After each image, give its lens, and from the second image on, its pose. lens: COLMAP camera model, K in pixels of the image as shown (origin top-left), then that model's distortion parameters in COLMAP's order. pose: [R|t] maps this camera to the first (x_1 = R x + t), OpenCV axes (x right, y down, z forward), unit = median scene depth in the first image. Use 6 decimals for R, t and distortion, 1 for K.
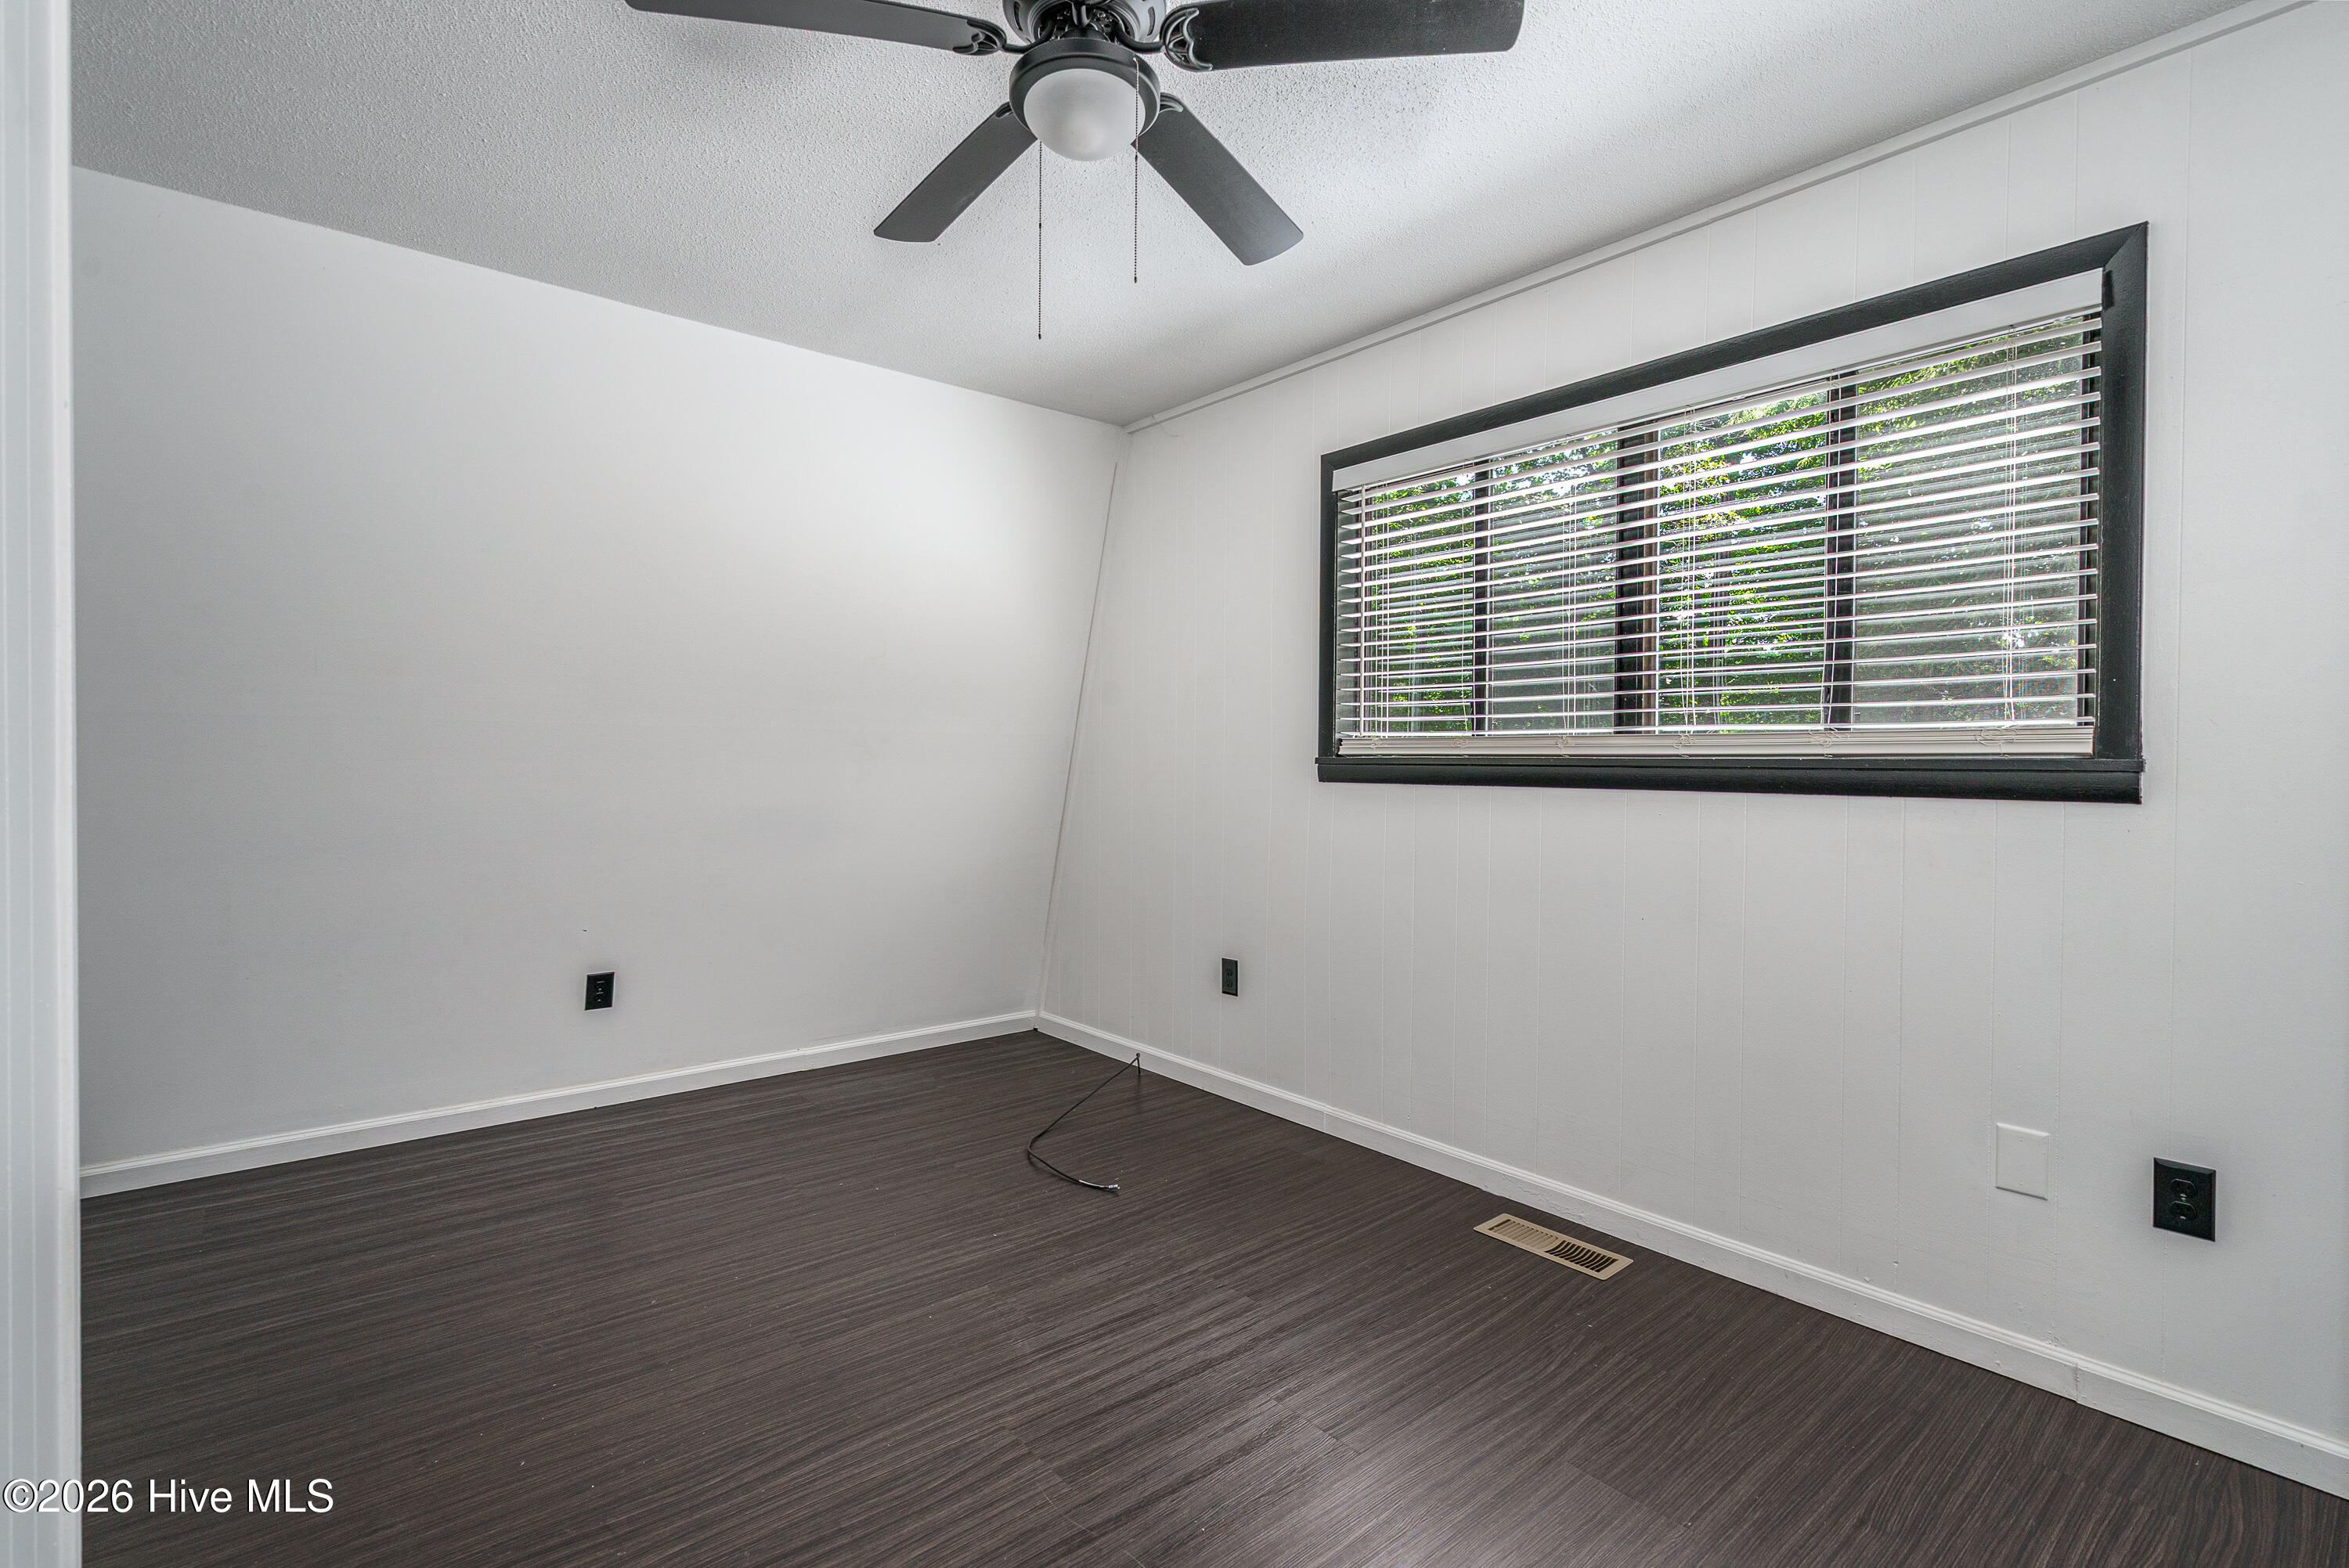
lens RADIAL K [[1080.1, 0, 1219.3], [0, 1080.1, 754.0], [0, 0, 1]] dist [-0.003596, 0.001718]
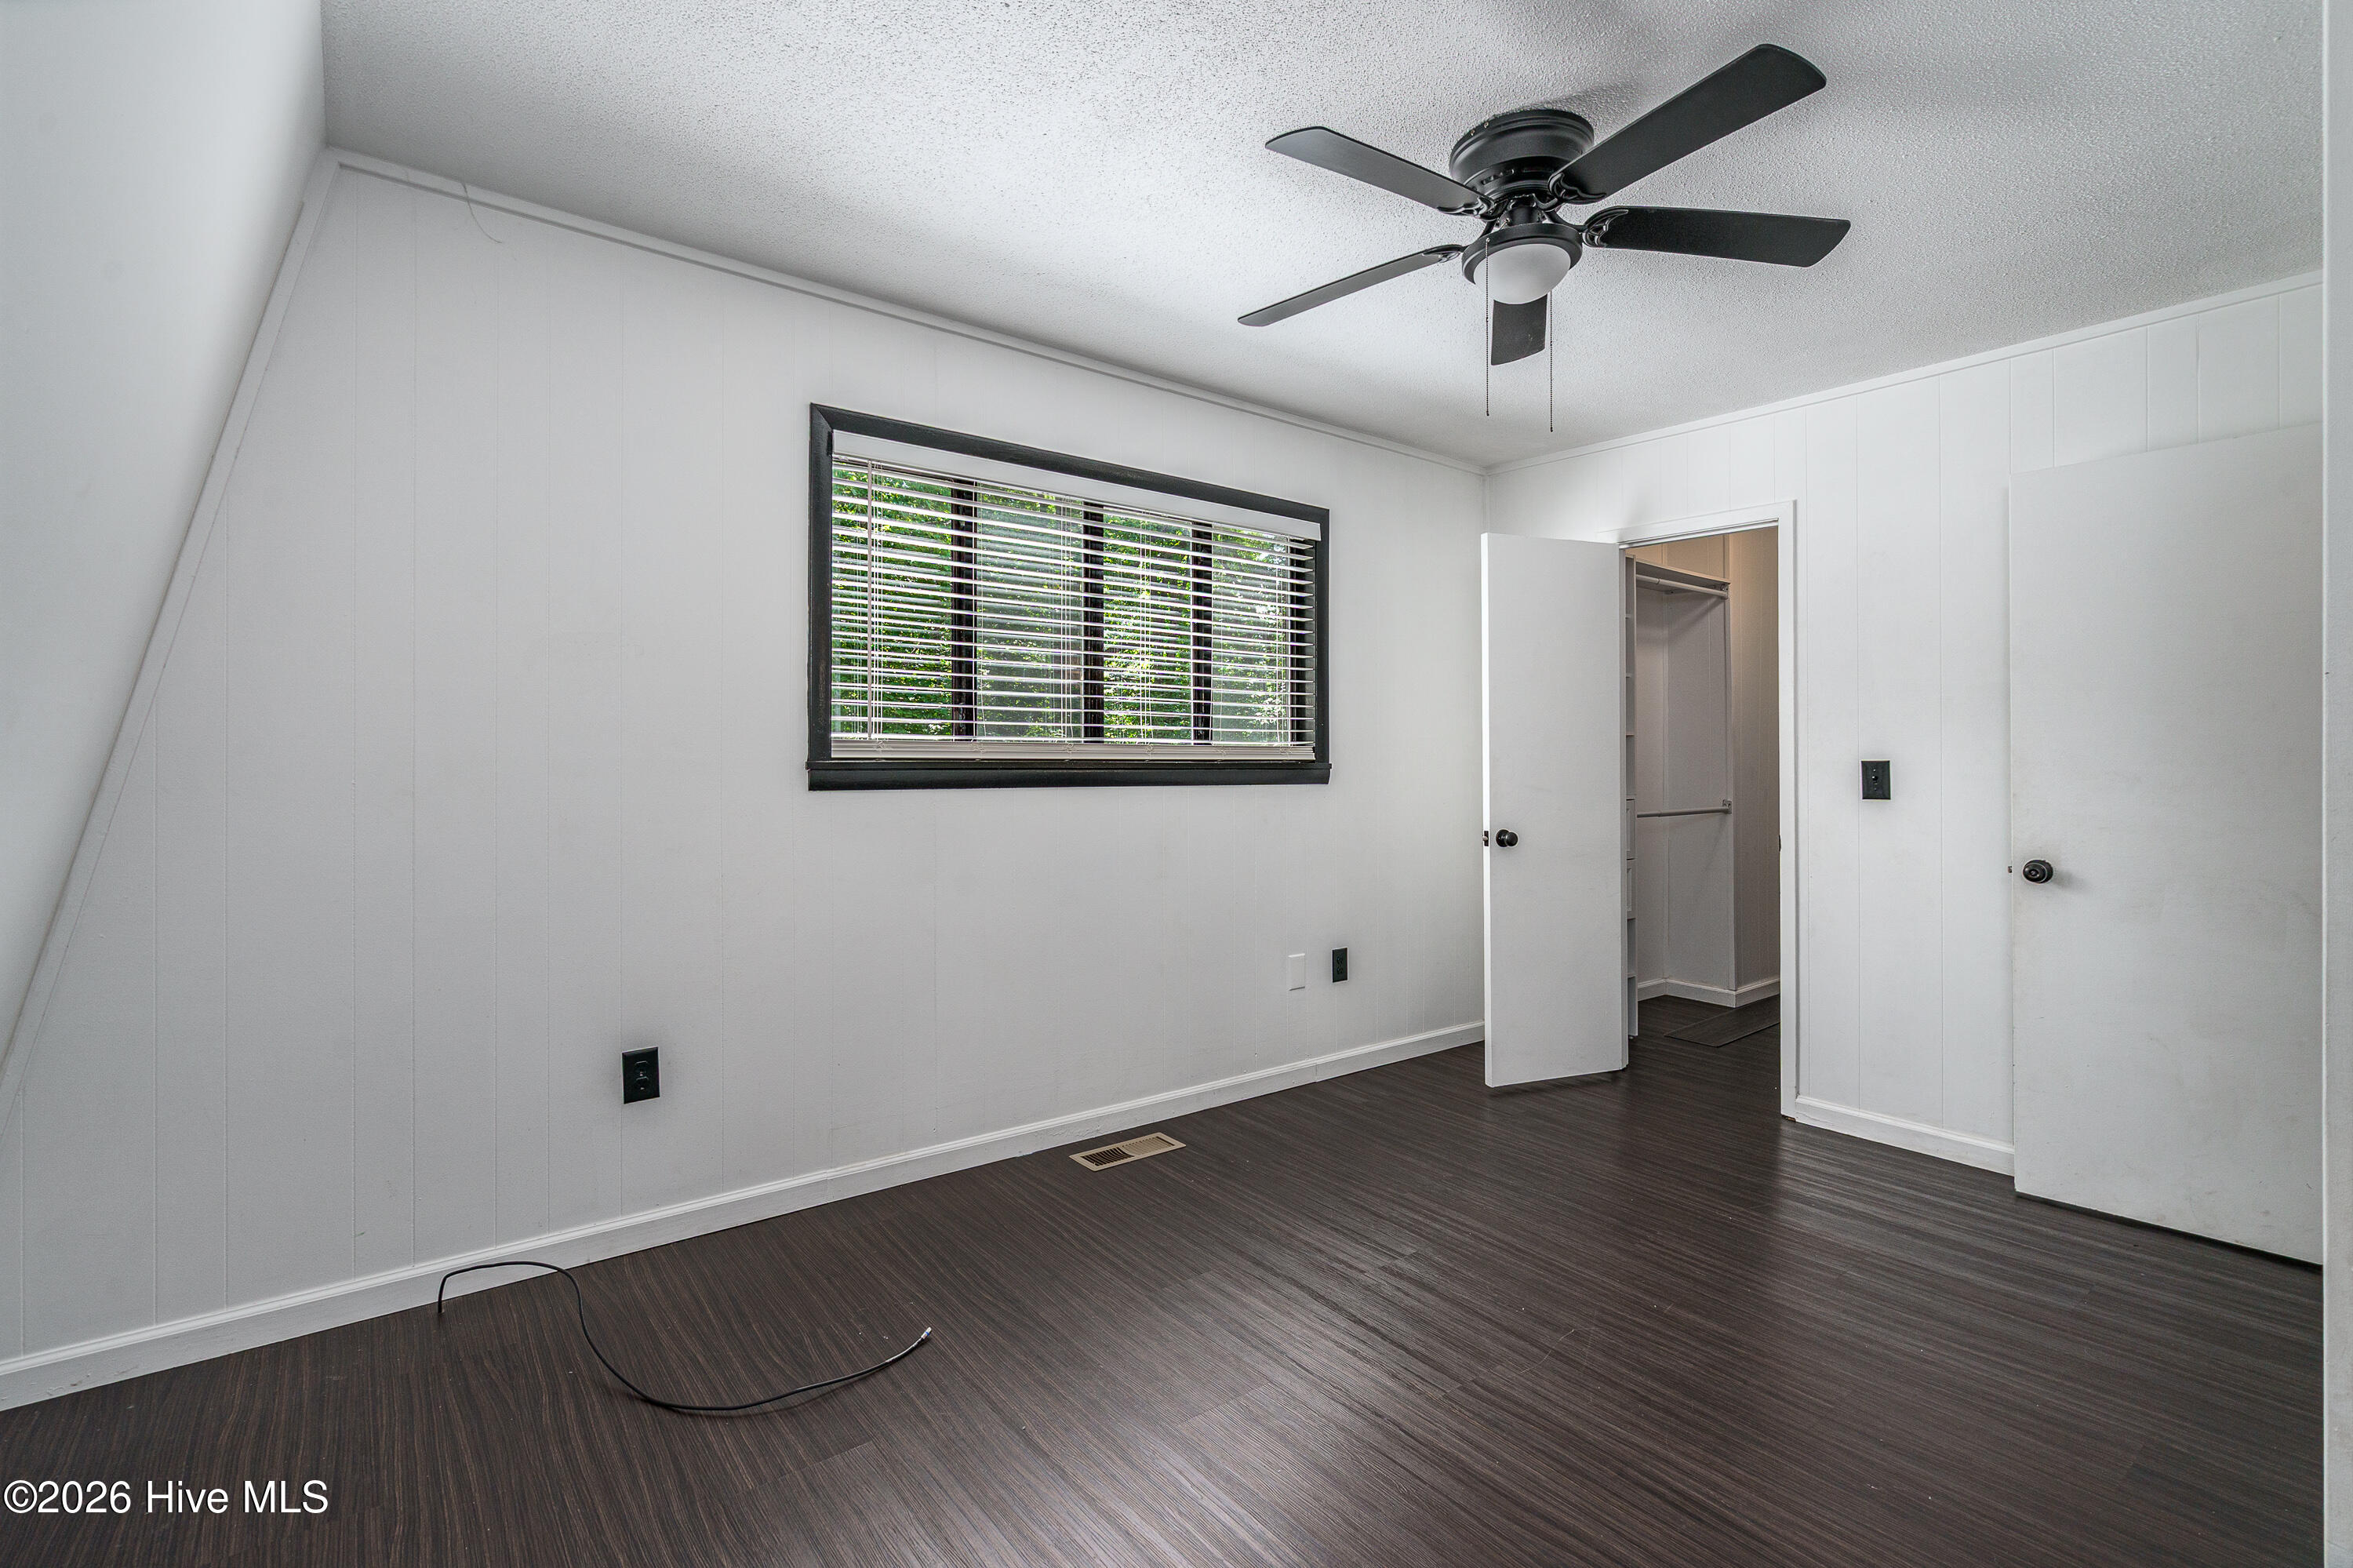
lens RADIAL K [[1082.1, 0, 1106.9], [0, 1082.1, 749.0], [0, 0, 1]] dist [-0.003596, 0.001718]
pose [[0.089391, 0.013165, 0.995910, -1.007343], [-0.001344, 0.999913, -0.013097, 0.006153], [-0.995996, -0.000168, 0.089400, 0.969931]]
